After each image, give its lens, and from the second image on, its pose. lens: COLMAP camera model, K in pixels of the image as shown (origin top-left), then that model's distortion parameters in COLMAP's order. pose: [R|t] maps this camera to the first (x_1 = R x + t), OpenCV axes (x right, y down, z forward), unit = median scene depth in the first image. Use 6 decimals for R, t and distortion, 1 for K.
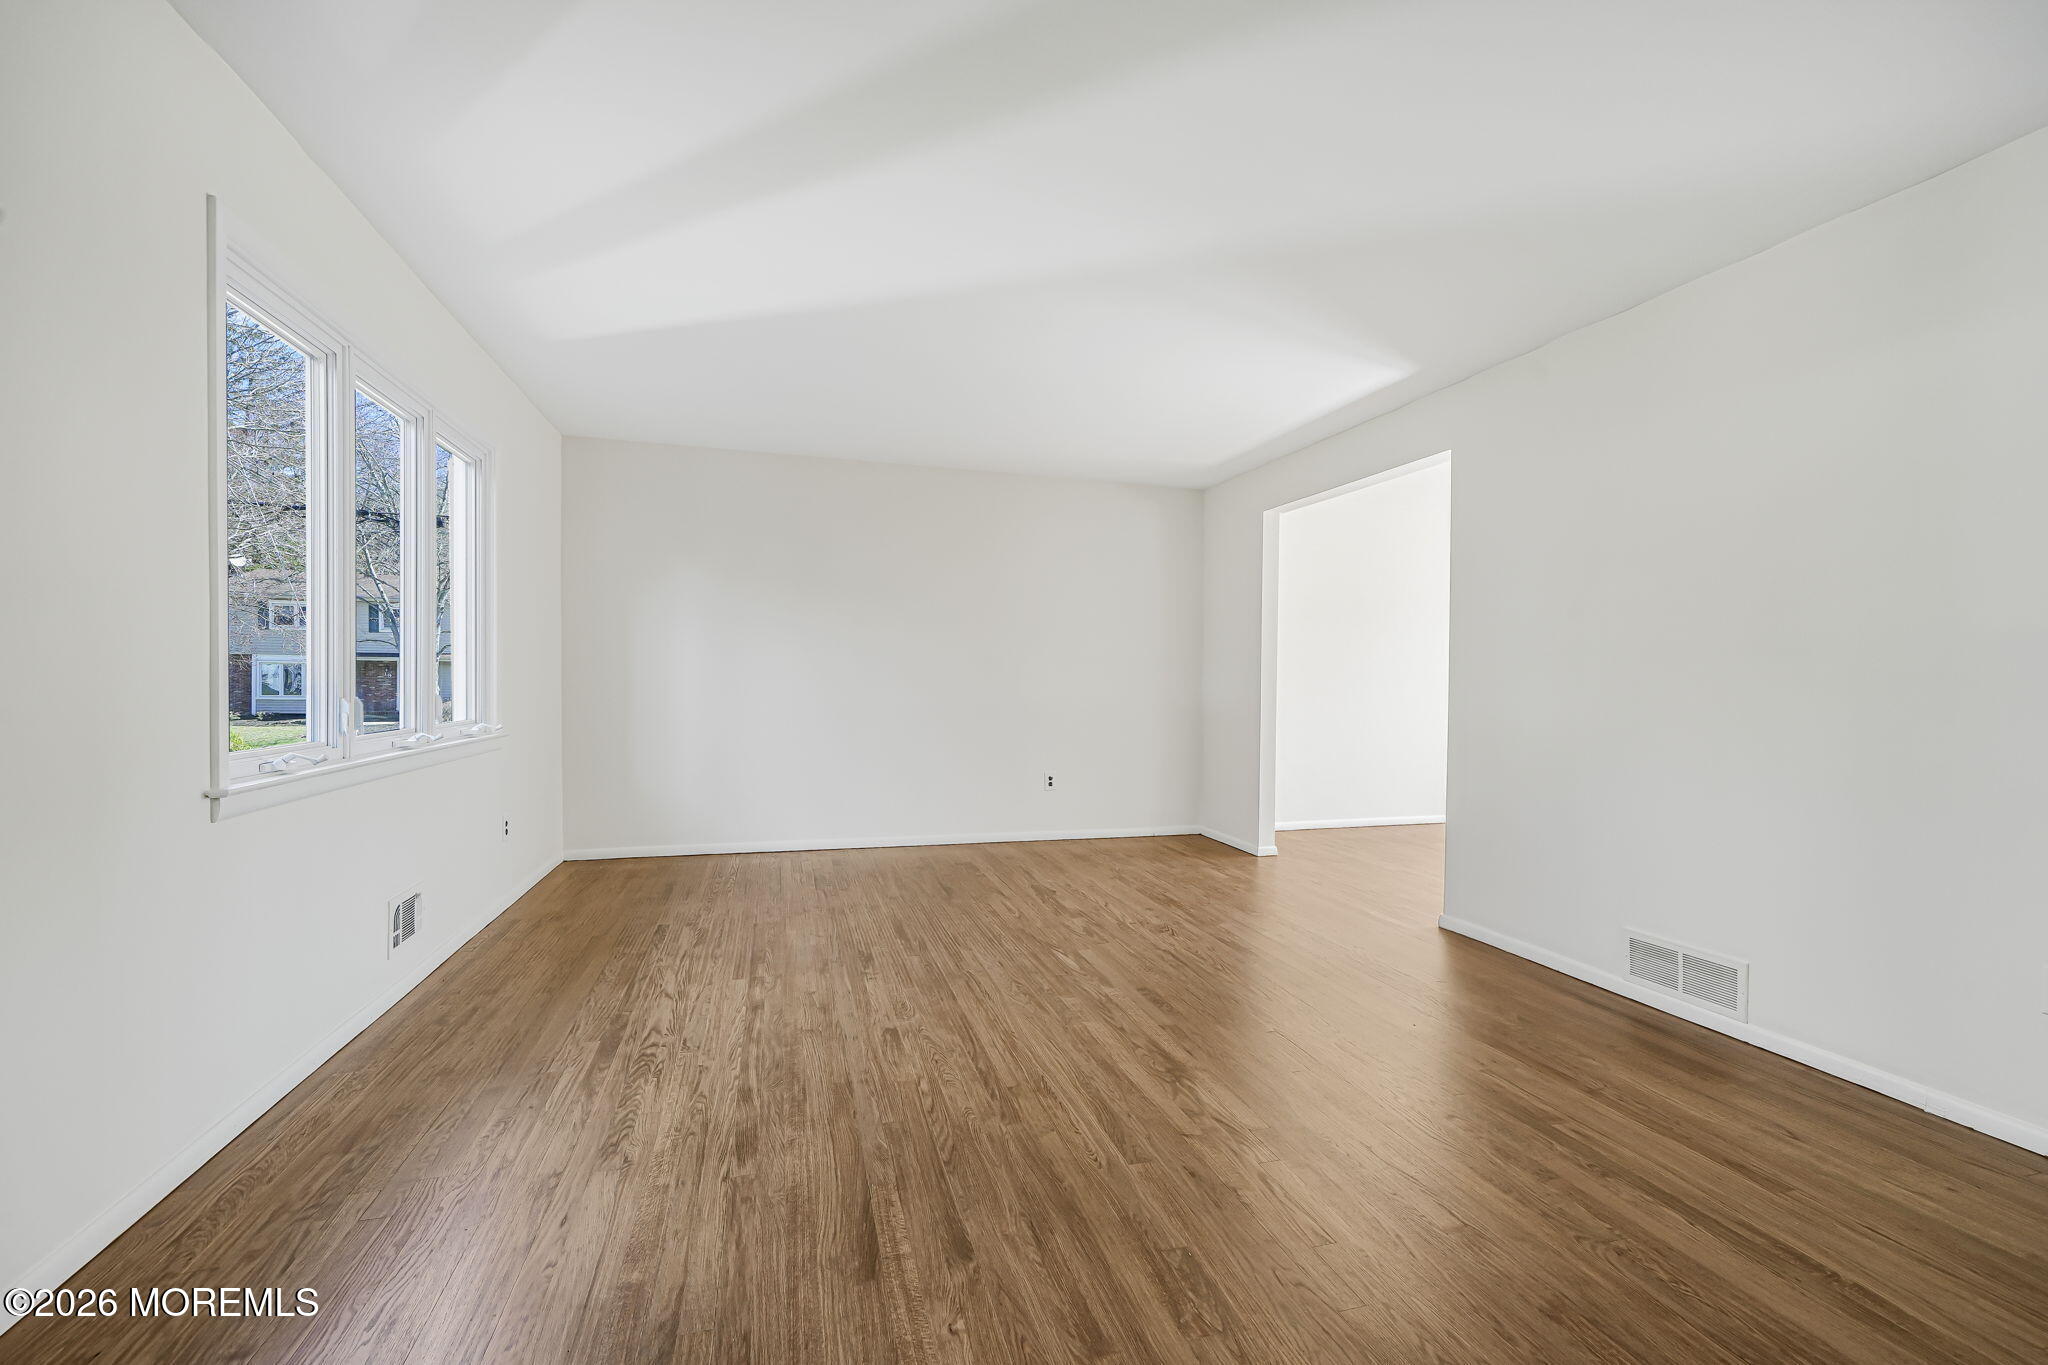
lens RADIAL K [[766.0, 0, 1019.1], [0, 766.0, 685.2], [0, 0, 1]] dist [-0.015330, -0.000341]
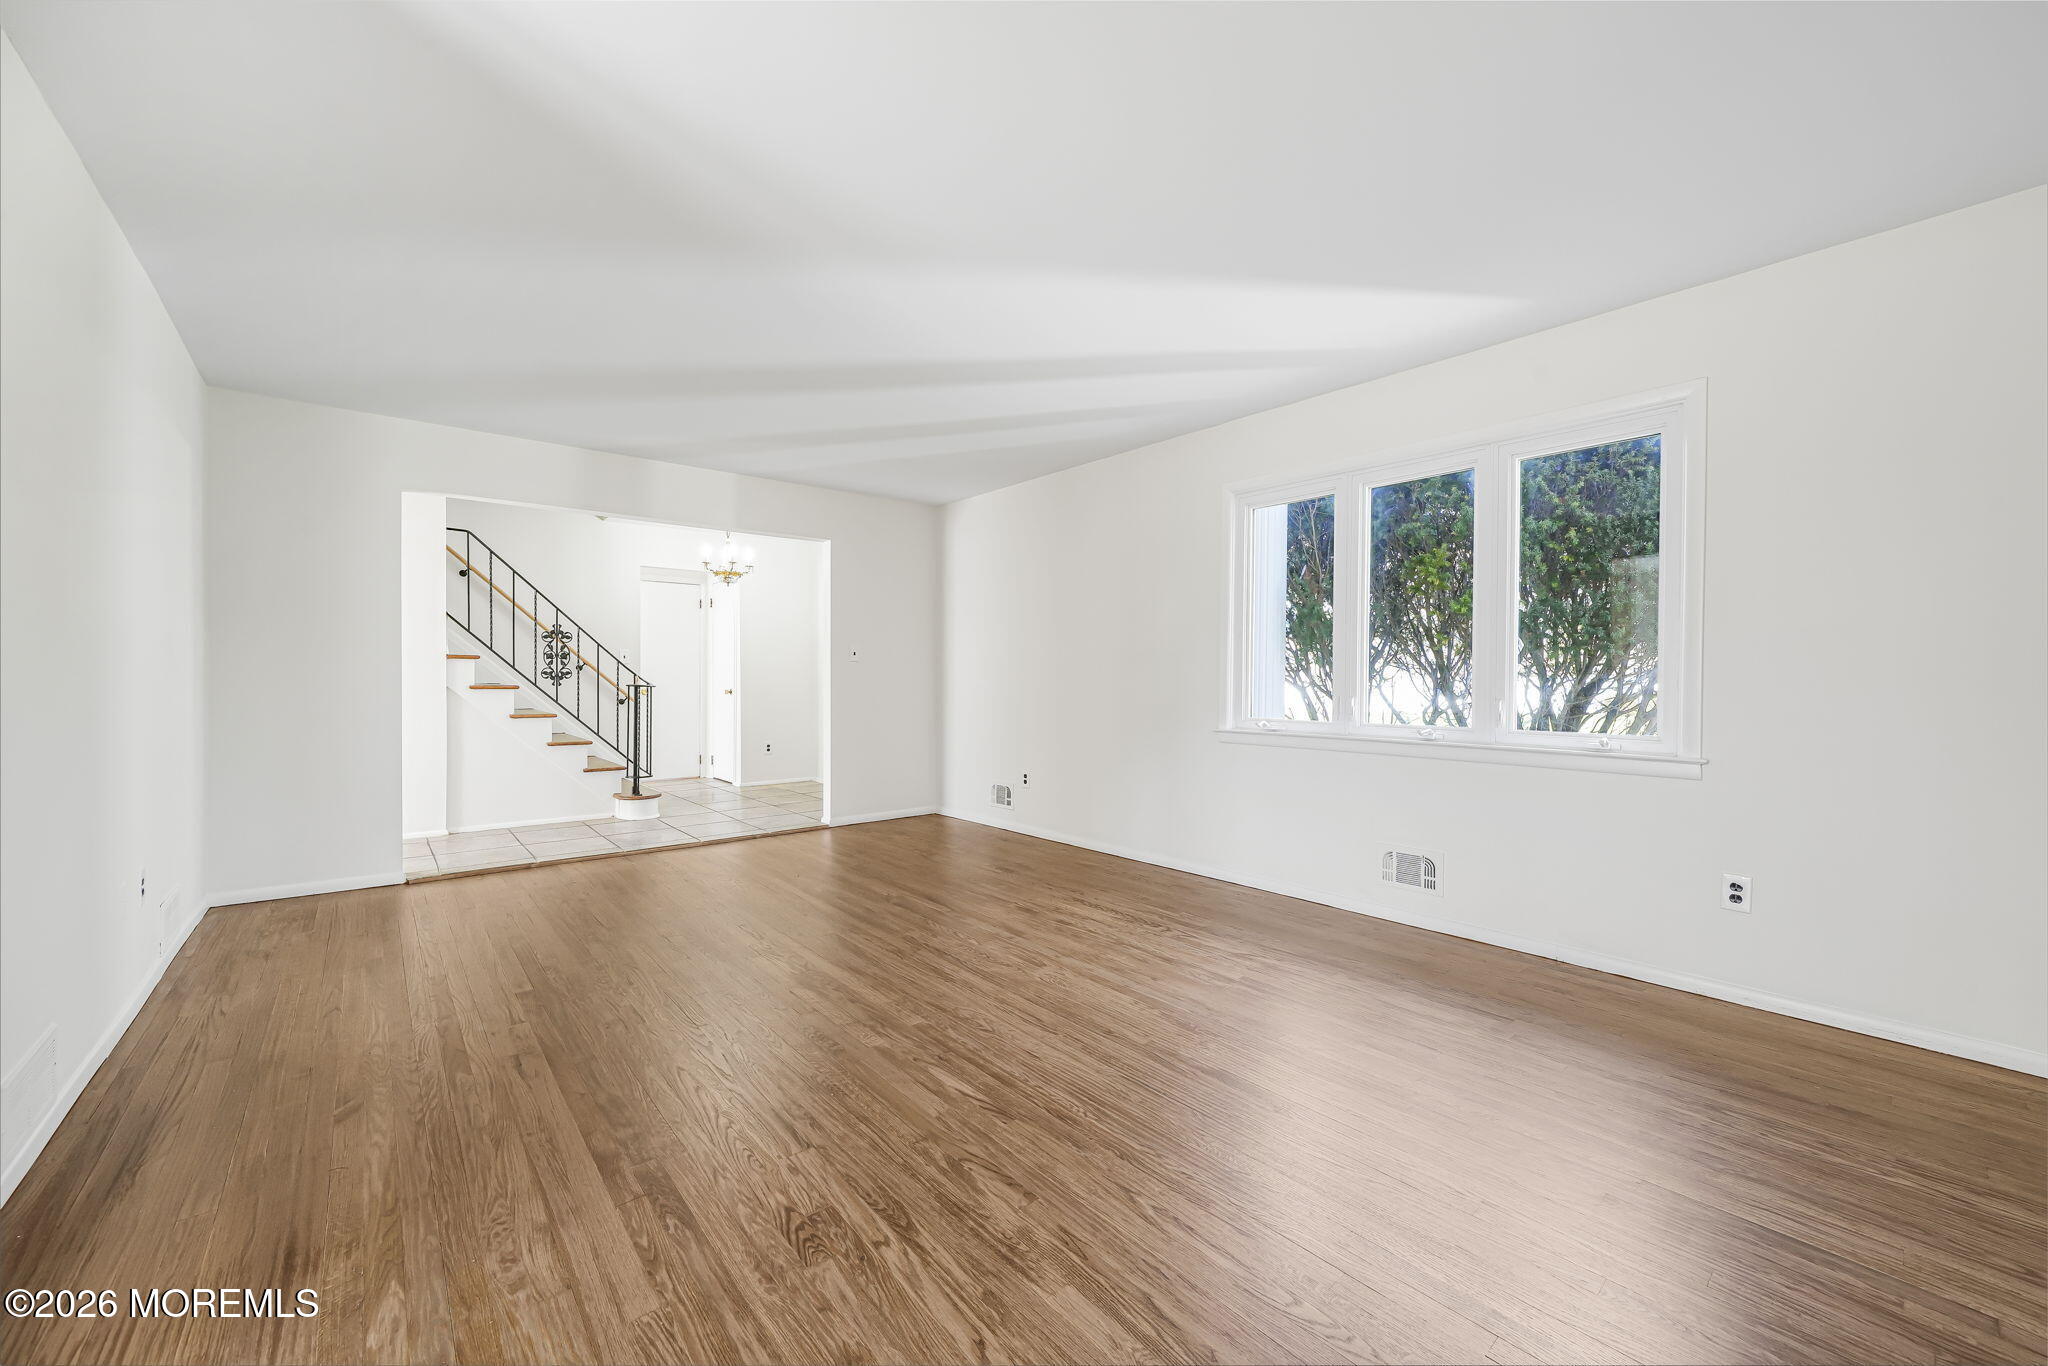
lens RADIAL K [[766.0, 0, 1016.2], [0, 766.0, 685.1], [0, 0, 1]] dist [-0.015330, -0.000341]
pose [[-0.907045, -0.013062, -0.420830, 0.367735], [-0.018531, 0.999789, 0.008910, -0.005688], [0.420625, 0.015880, -0.907096, 1.974283]]
